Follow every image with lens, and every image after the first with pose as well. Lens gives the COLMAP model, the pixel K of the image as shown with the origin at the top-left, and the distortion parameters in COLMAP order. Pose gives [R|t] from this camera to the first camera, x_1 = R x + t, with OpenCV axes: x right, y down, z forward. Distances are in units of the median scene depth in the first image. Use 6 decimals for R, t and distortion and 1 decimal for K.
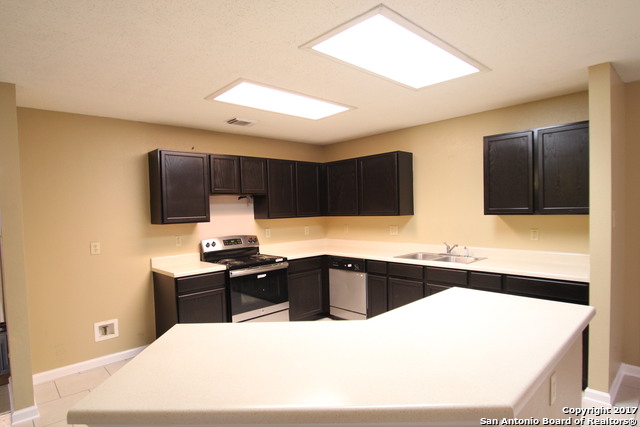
lens RADIAL K [[358.0, 0, 315.8], [0, 358.0, 215.5], [0, 0, 1]] dist [-0.013147, -0.009757]
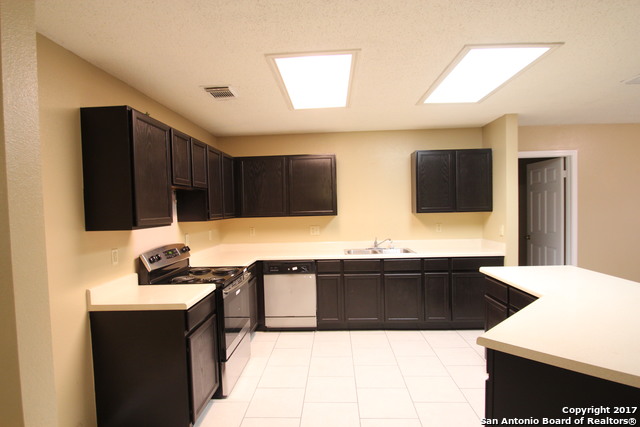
lens RADIAL K [[358.0, 0, 312.1], [0, 358.0, 217.7], [0, 0, 1]] dist [-0.013147, -0.009757]
pose [[0.716342, -0.009931, 0.697679, -0.534314], [0.018820, 0.999810, -0.005092, 0.011061], [-0.697495, 0.016778, 0.716393, 0.288925]]
